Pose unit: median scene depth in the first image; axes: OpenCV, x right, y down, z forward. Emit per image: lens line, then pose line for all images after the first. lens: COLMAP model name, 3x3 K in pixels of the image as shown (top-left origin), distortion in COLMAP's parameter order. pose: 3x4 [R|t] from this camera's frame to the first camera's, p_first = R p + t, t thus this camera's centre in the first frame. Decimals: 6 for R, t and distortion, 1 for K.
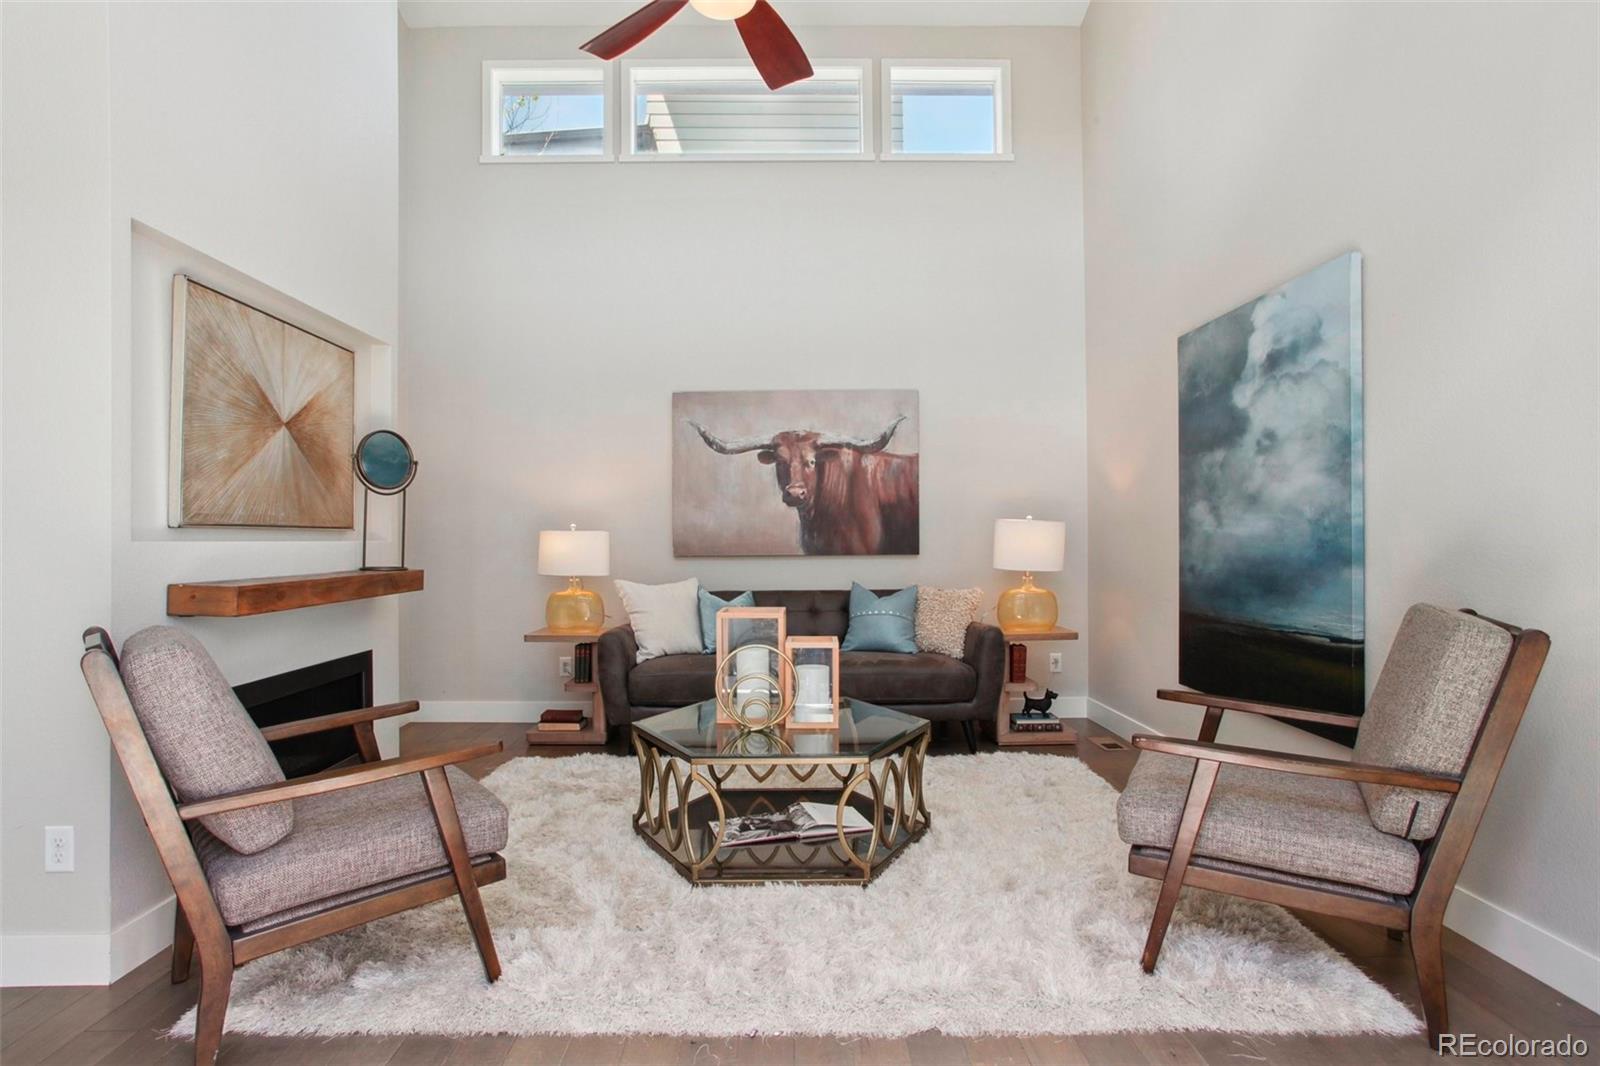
lens RADIAL K [[868.9, 0, 781.3], [0, 868.9, 545.8], [0, 0, 1]] dist [-0.033067, 0.006832]
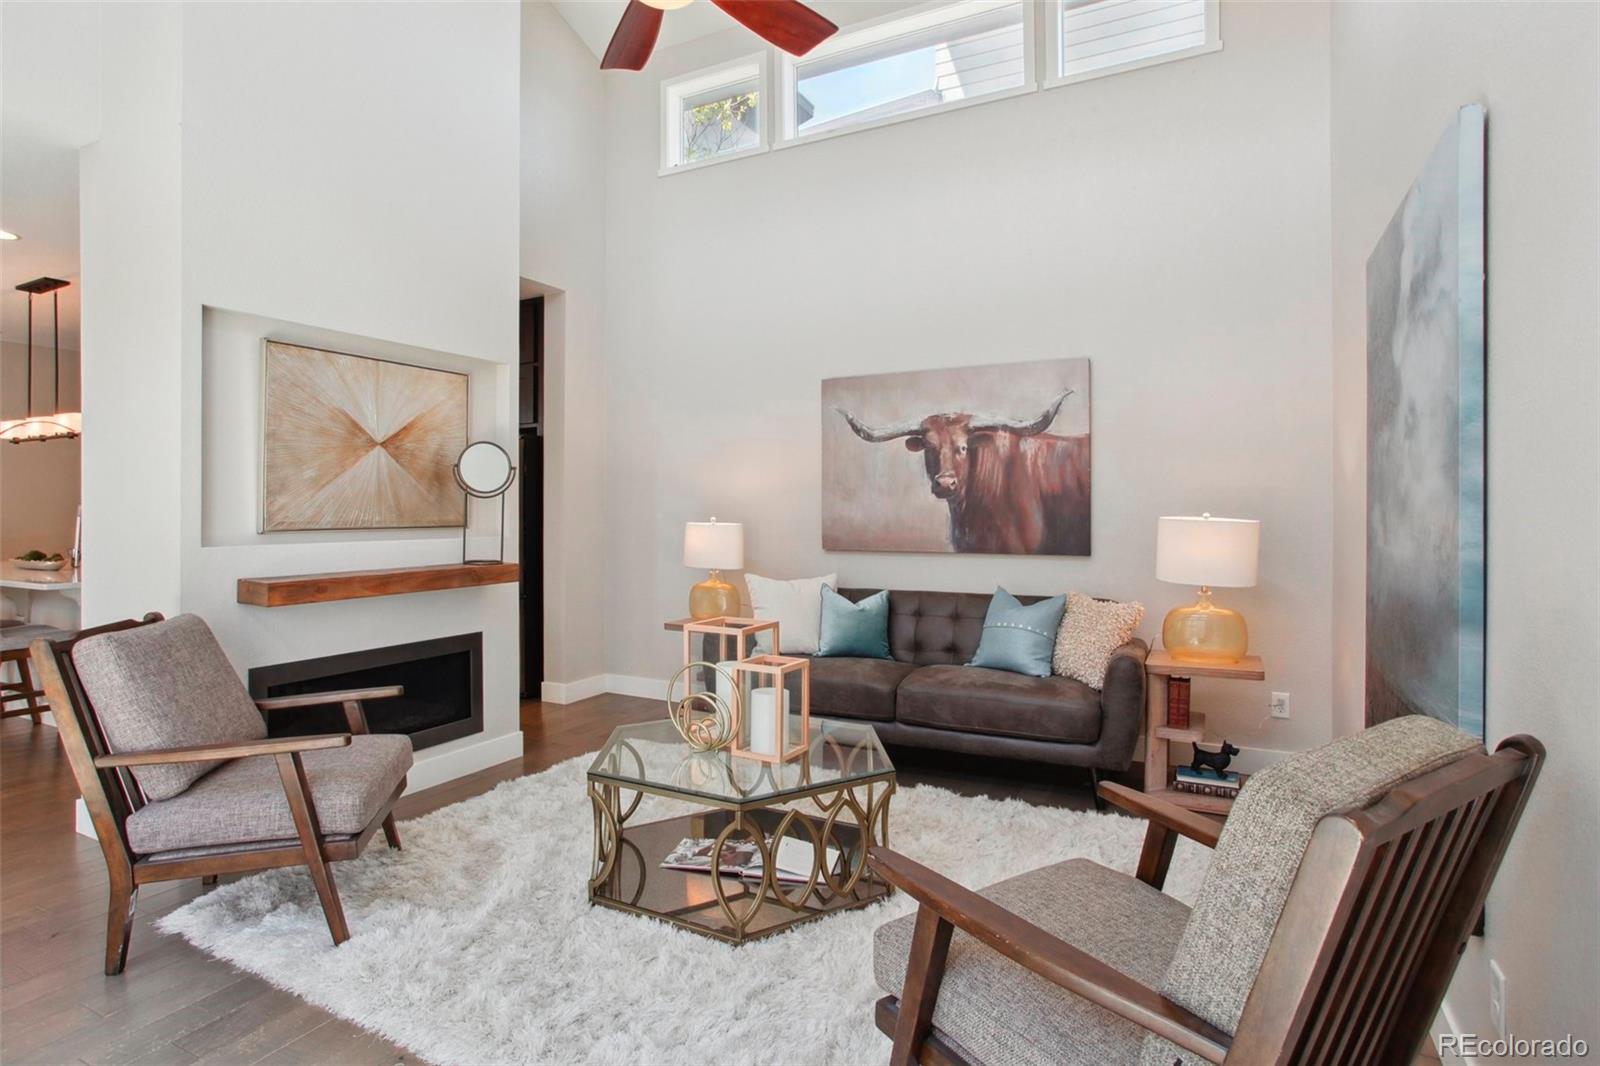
lens RADIAL K [[868.9, 0, 752.3], [0, 868.9, 515.7], [0, 0, 1]] dist [-0.033067, 0.006832]
pose [[0.864217, 0.009003, -0.503039, 0.451907], [-0.007063, 0.999958, 0.005763, -0.047115], [0.503070, -0.001427, 0.864245, 0.192636]]
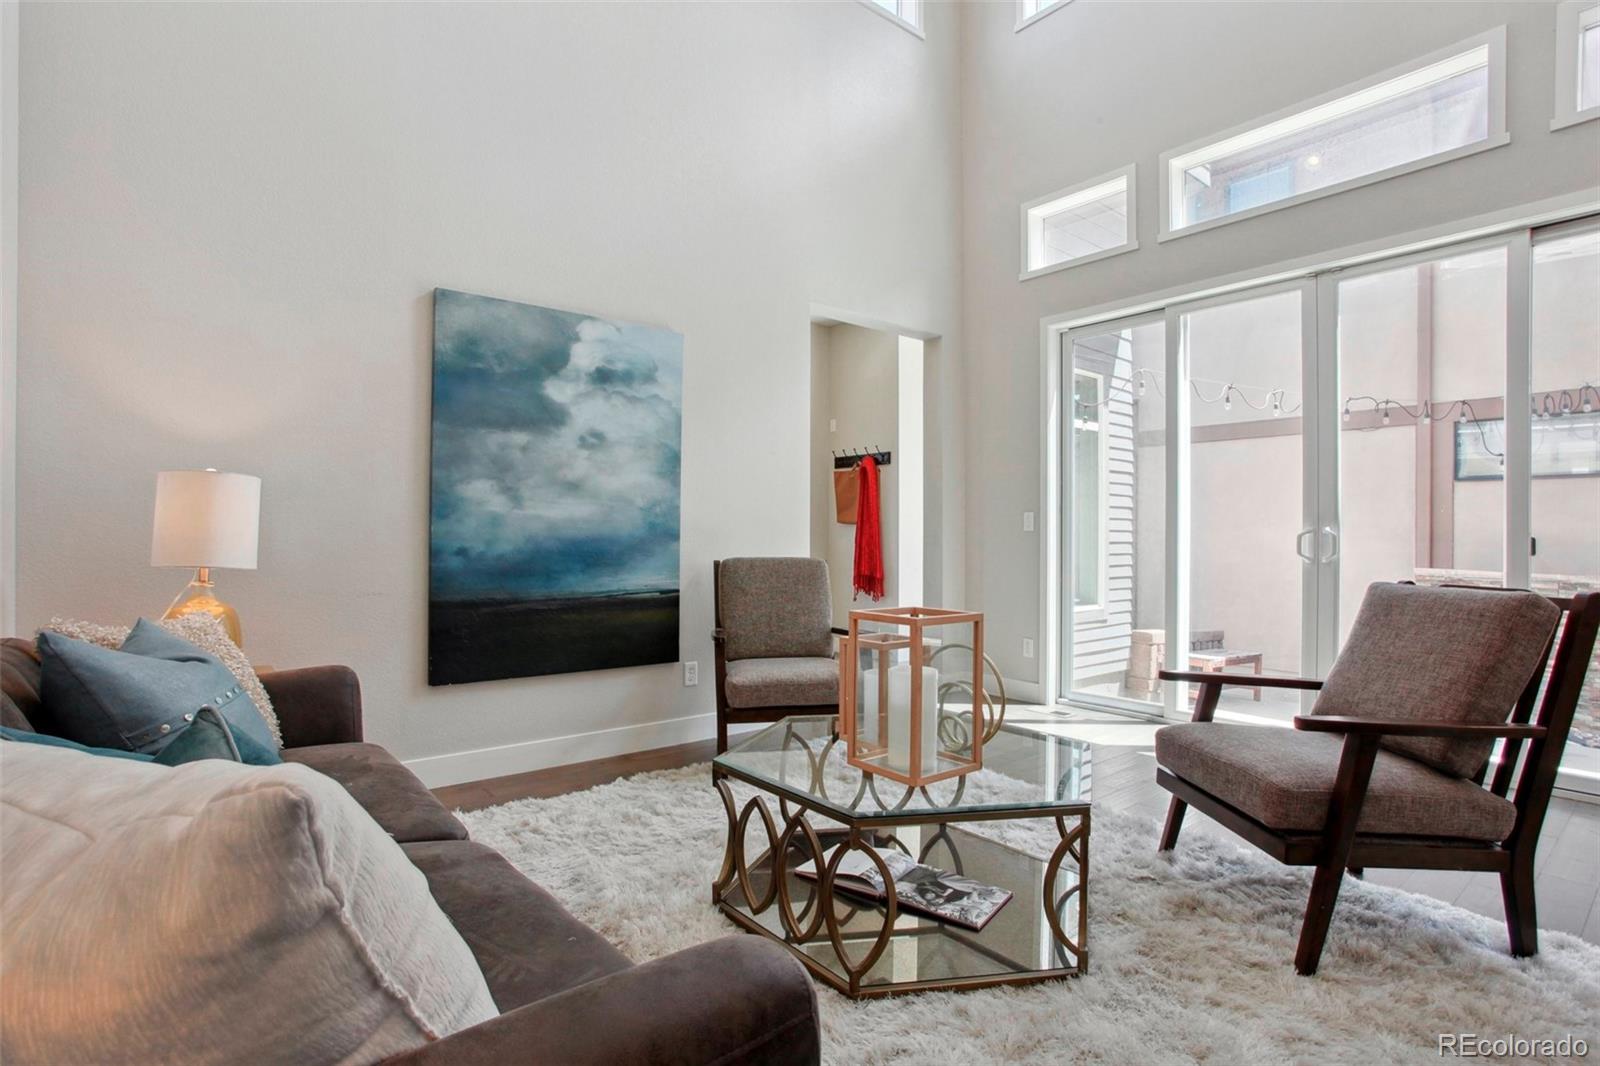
lens RADIAL K [[799.3, 0, 799.8], [0, 799.3, 528.8], [0, 0, 1]] dist [-0.004423, -0.000404]
pose [[-0.638671, 0.006125, 0.769455, -0.463897], [0.003848, 0.999981, -0.004767, 0.008789], [-0.769470, -0.000084, -0.638683, 1.460272]]
